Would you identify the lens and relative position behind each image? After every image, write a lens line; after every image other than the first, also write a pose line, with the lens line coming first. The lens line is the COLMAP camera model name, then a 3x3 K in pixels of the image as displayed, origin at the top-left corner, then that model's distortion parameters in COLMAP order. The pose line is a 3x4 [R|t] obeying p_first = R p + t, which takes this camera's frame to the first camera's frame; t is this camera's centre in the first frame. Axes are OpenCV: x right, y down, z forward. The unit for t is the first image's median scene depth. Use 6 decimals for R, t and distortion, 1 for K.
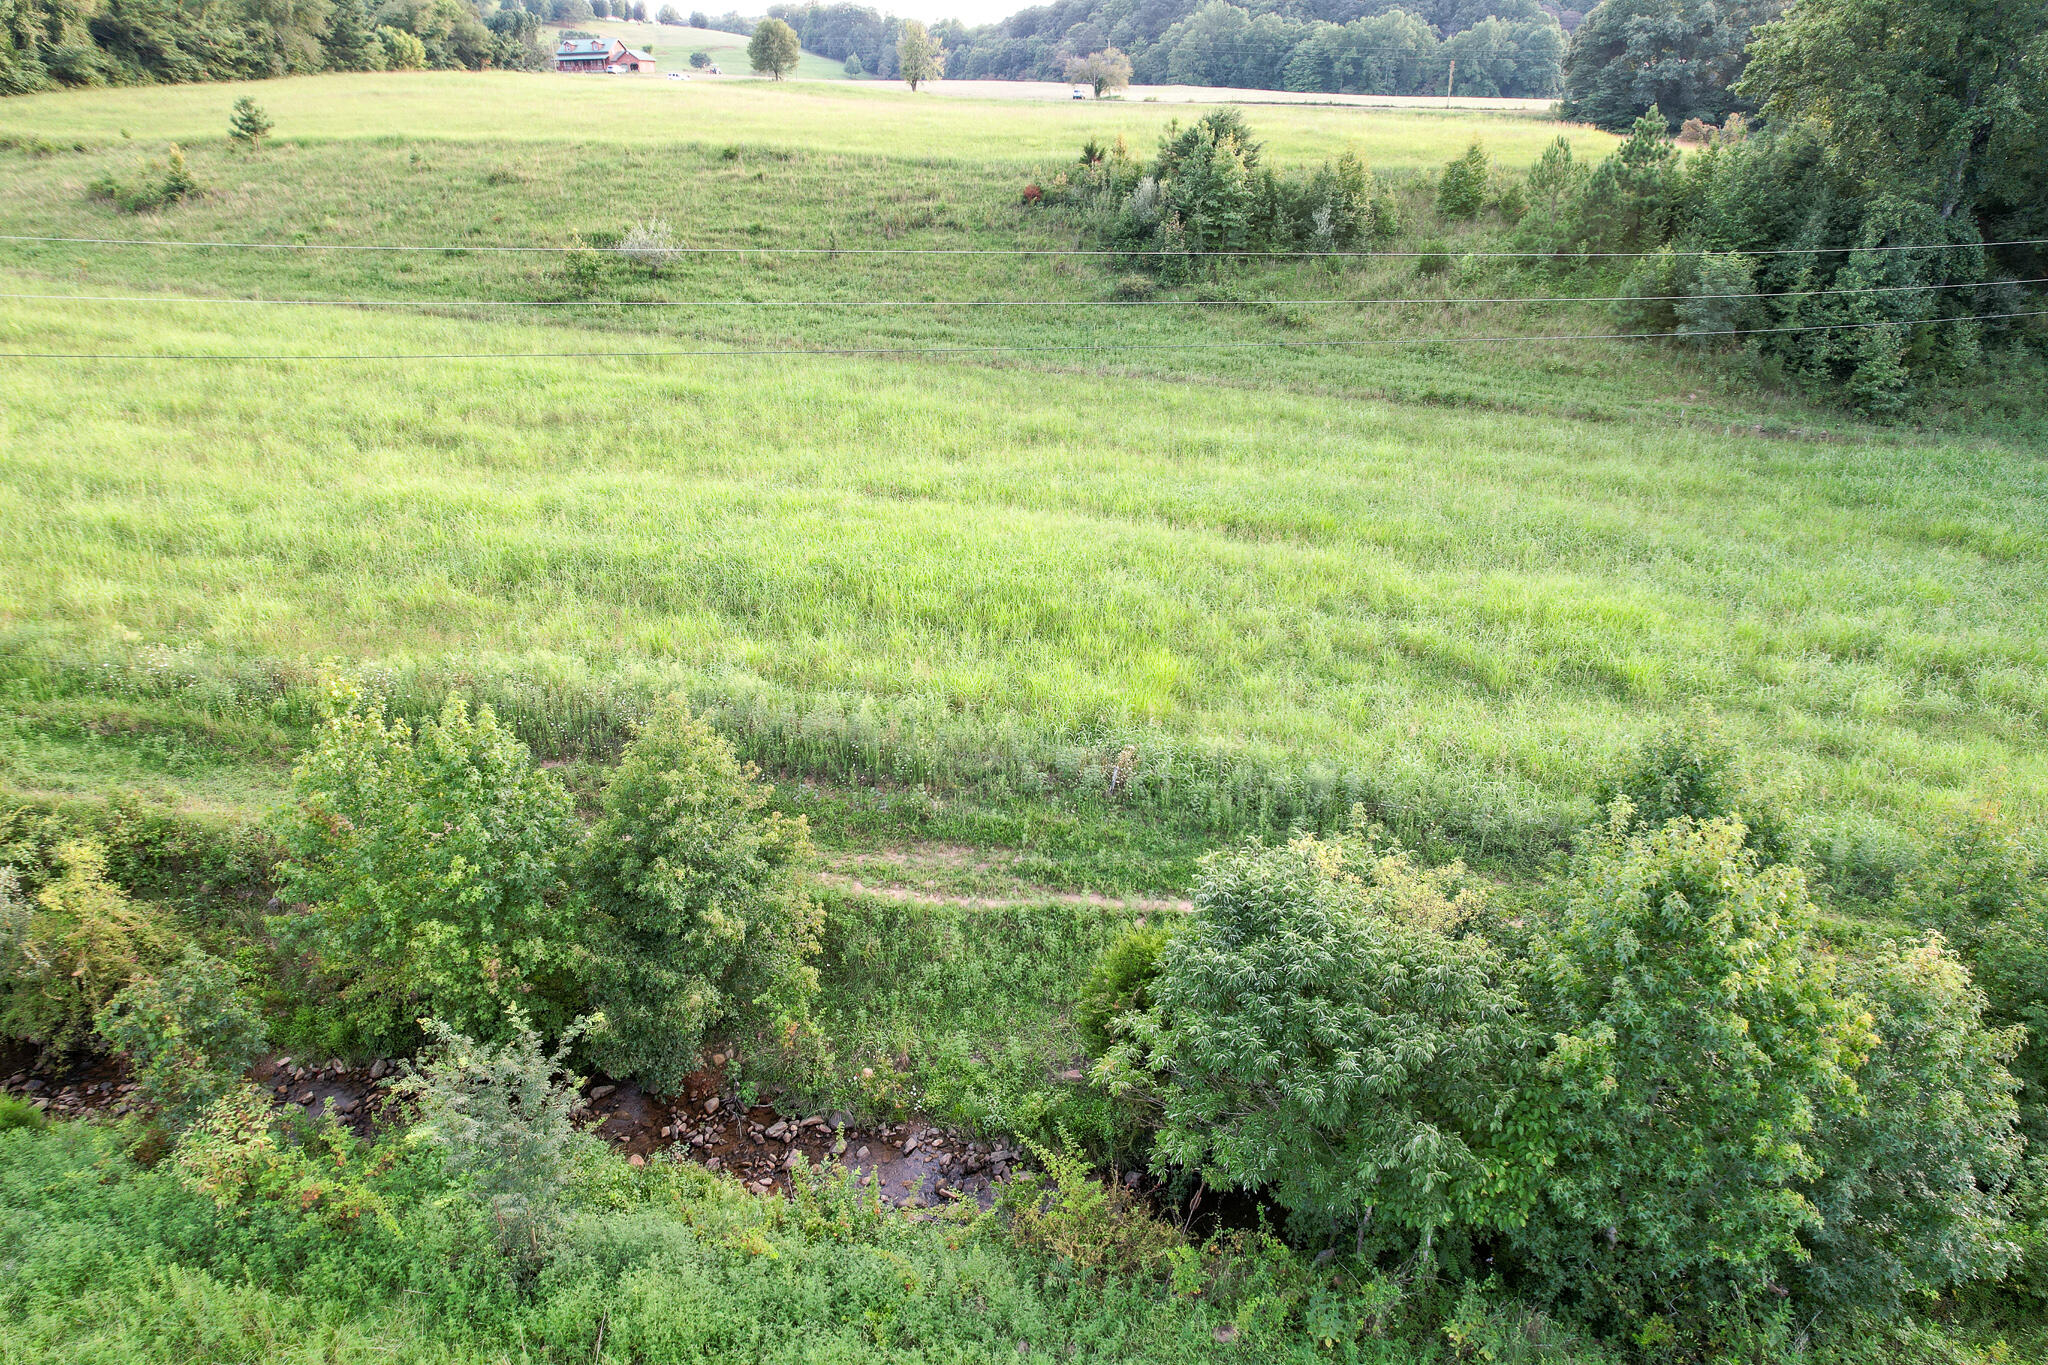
lens RADIAL K [[1308.1, 0, 1018.1], [0, 1308.1, 681.5], [0, 0, 1]] dist [-0.079462, 0.070755]
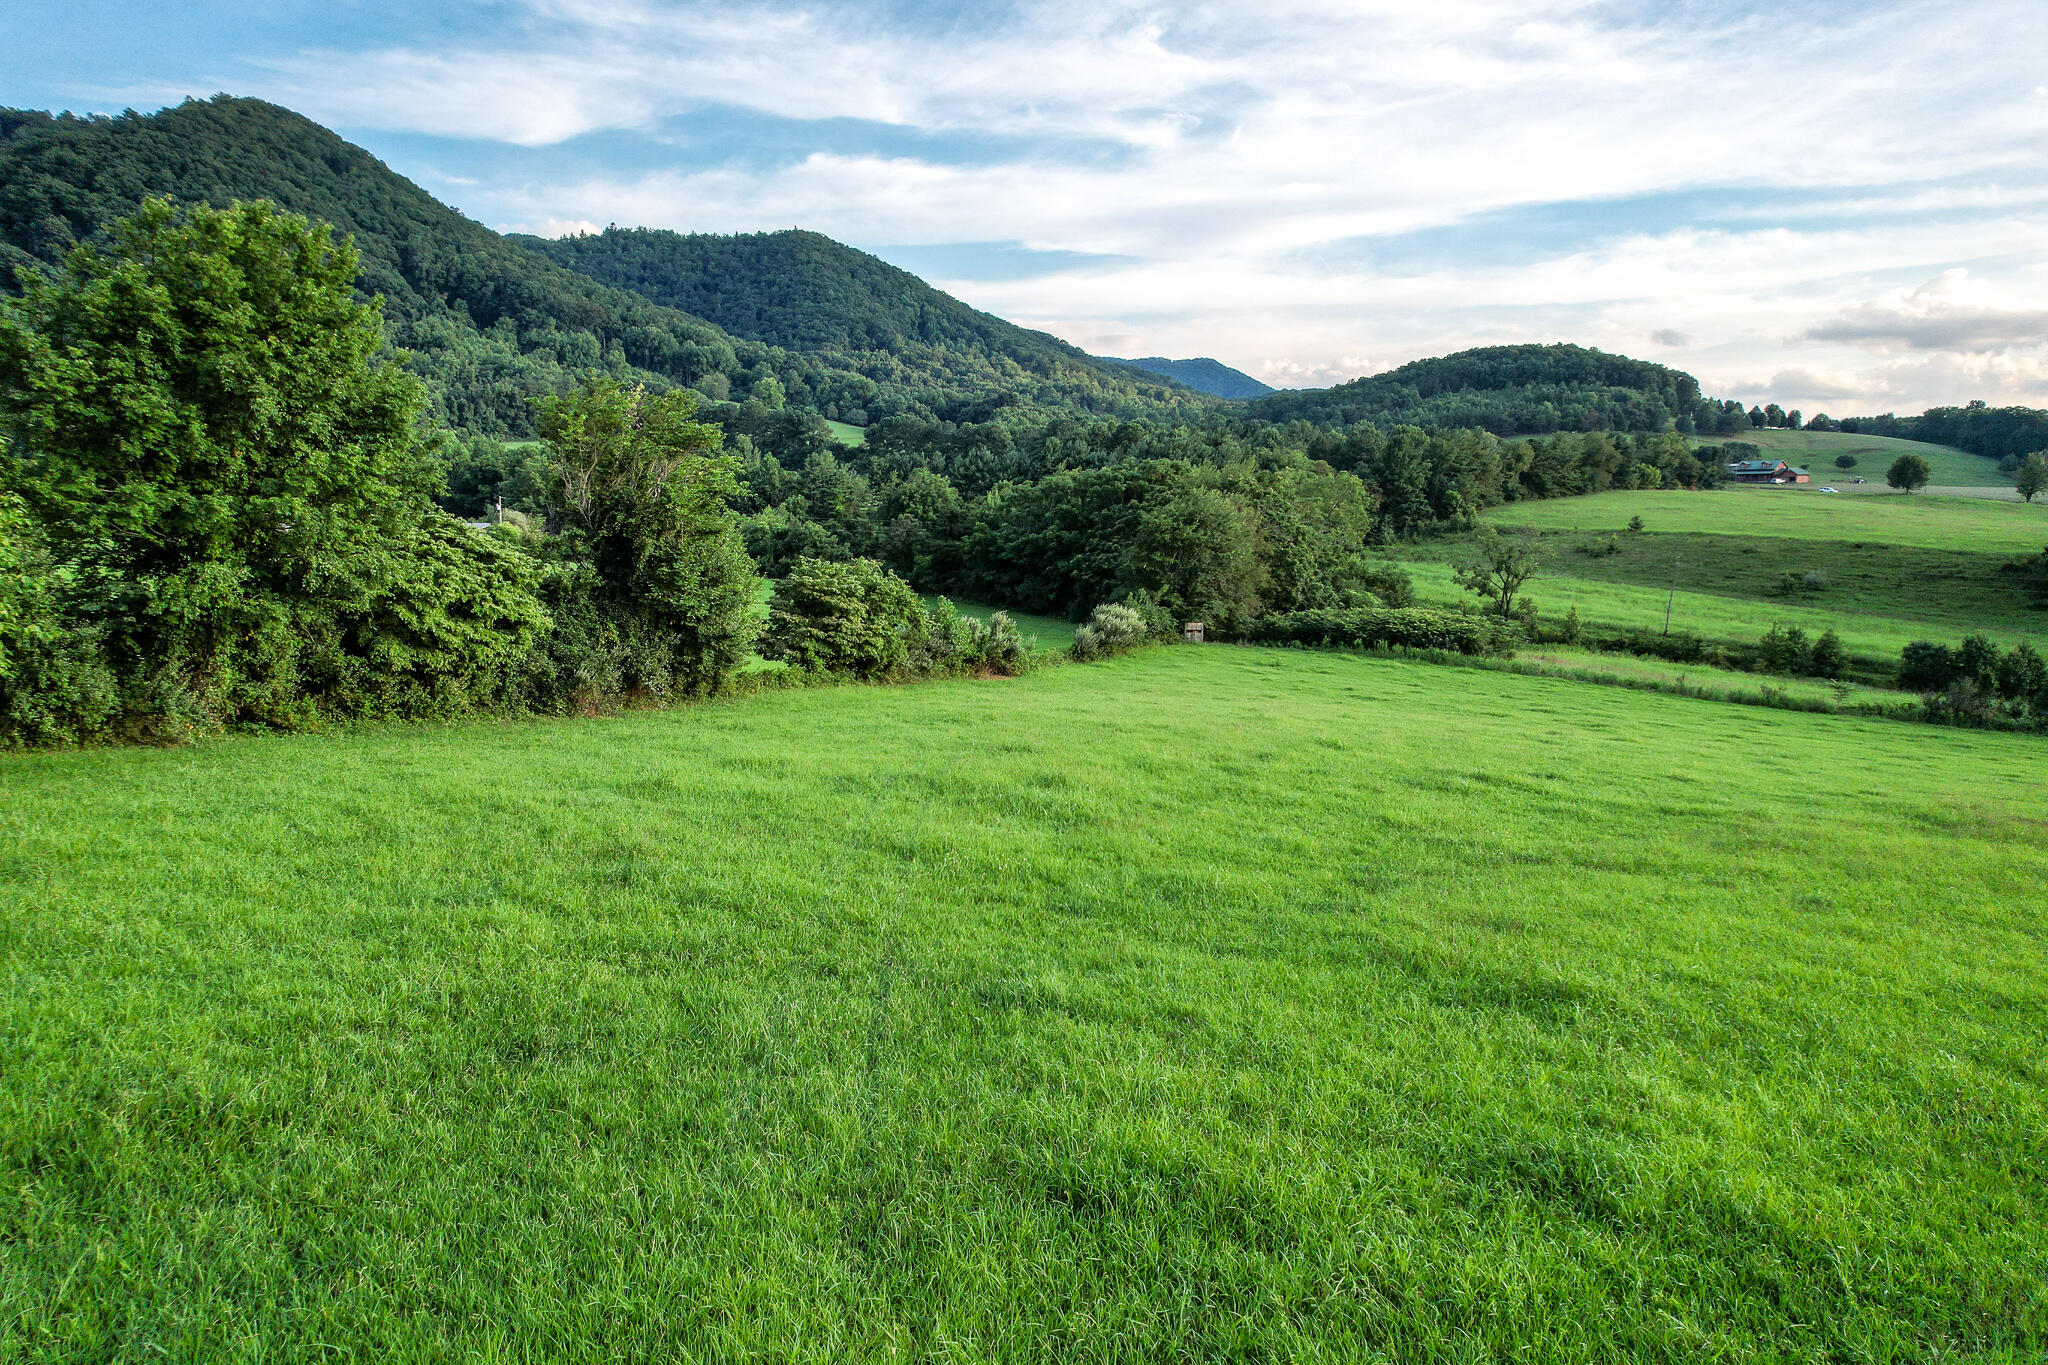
lens RADIAL K [[1308.1, 0, 1017.2], [0, 1308.1, 692.5], [0, 0, 1]] dist [-0.079462, 0.070755]
pose [[0.708237, 0.109665, -0.697405, 1.094101], [-0.285860, 0.947802, -0.141261, 1.931702], [0.645511, 0.299407, 0.702617, -4.888443]]
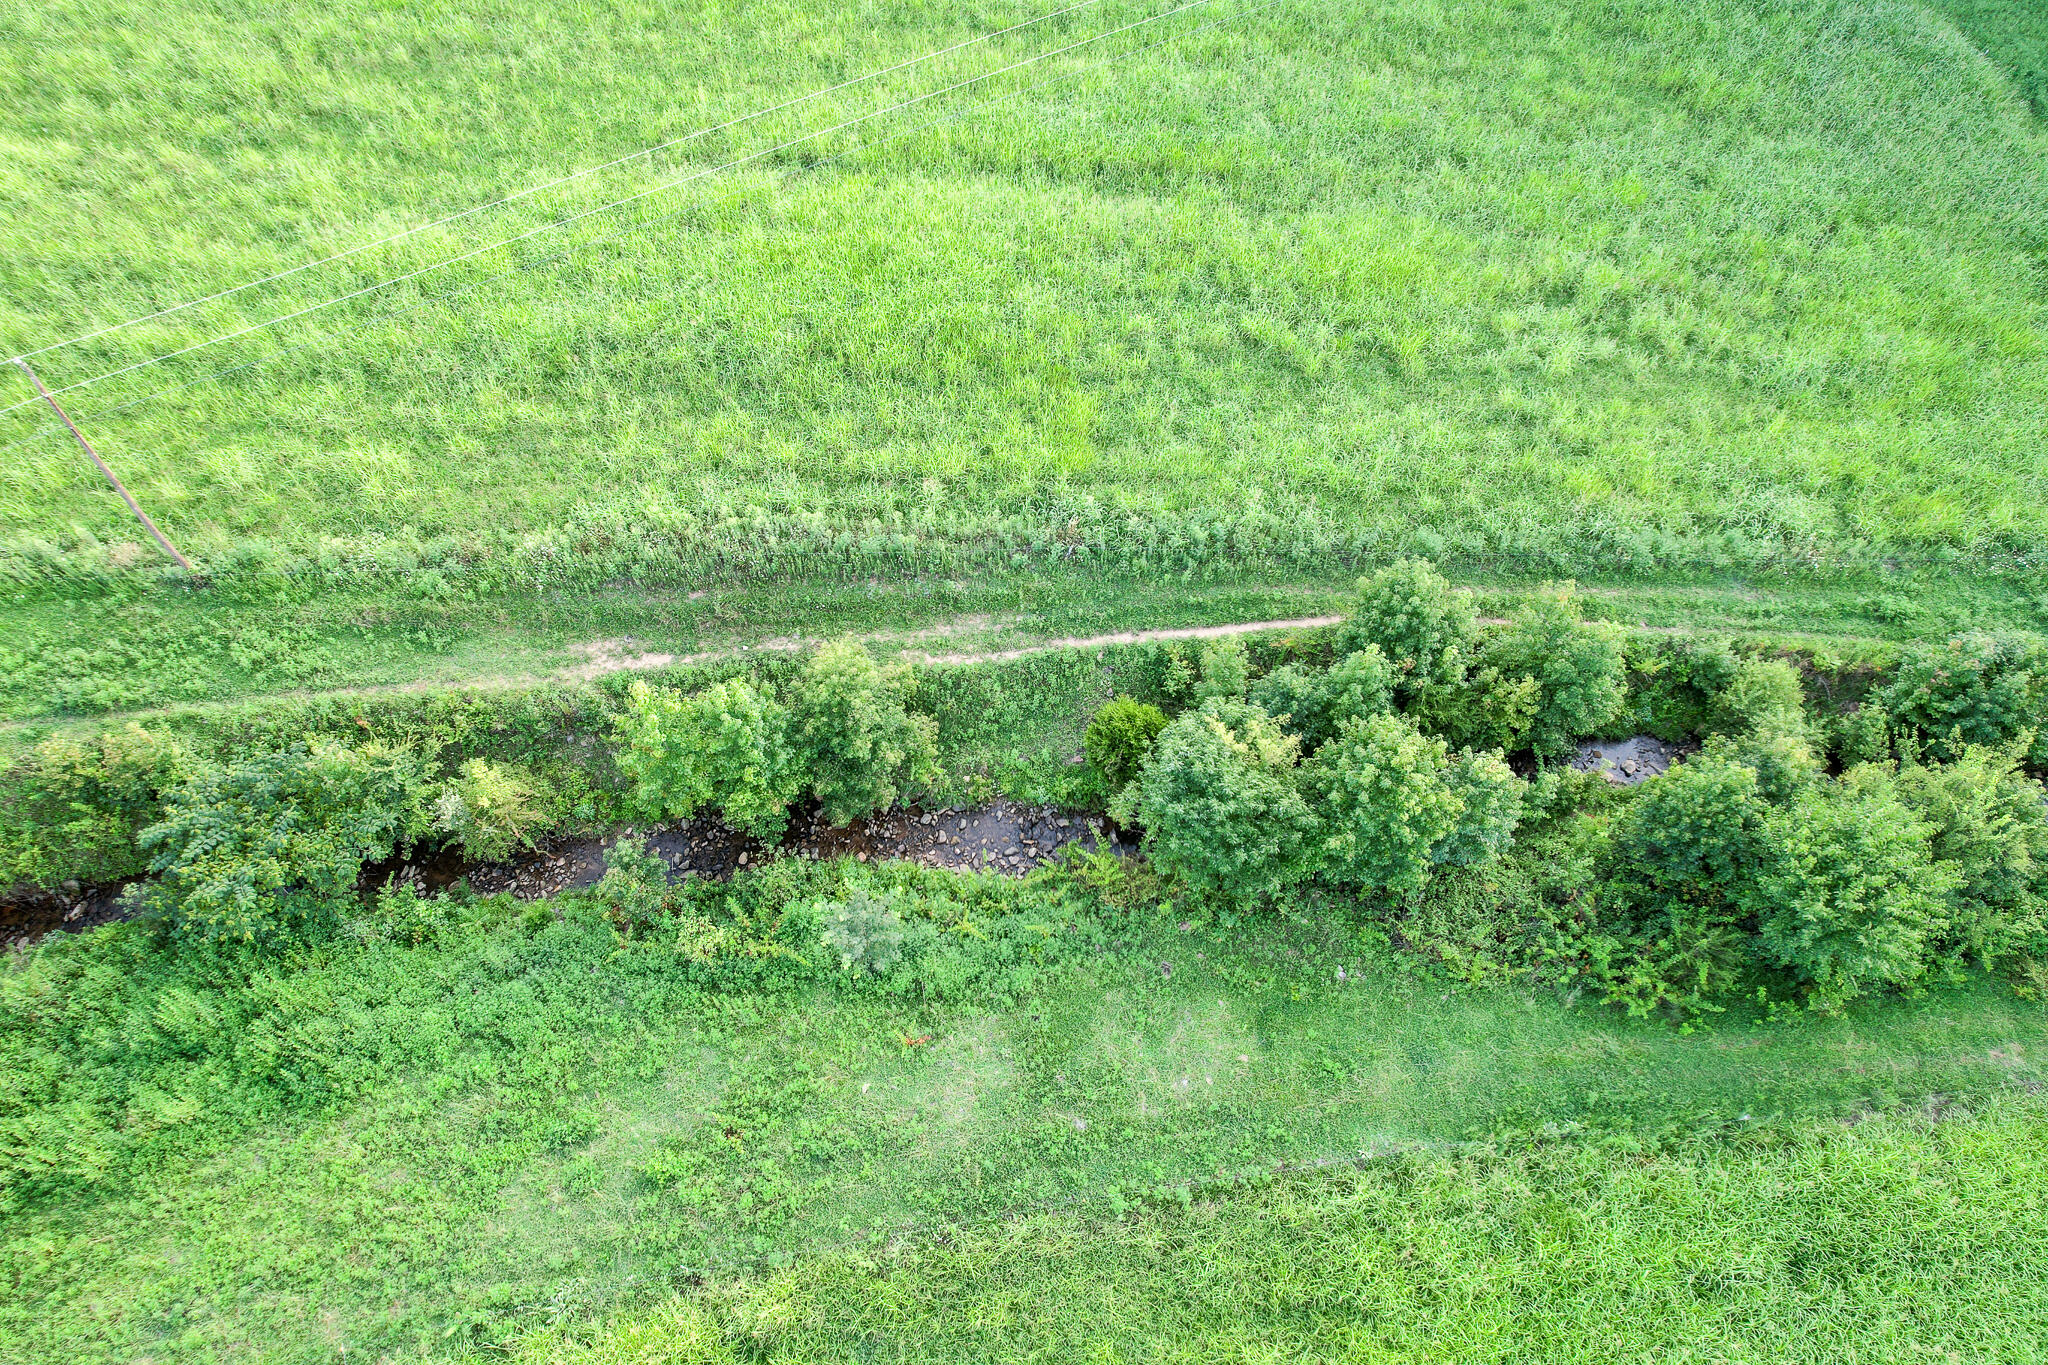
lens RADIAL K [[1308.1, 0, 1022.7], [0, 1308.1, 684.5], [0, 0, 1]] dist [-0.079462, 0.070755]
pose [[0.979731, -0.175349, 0.096854, -0.162626], [0.079727, 0.784877, 0.614501, -0.770955], [-0.183771, -0.594323, 0.782948, -0.304139]]
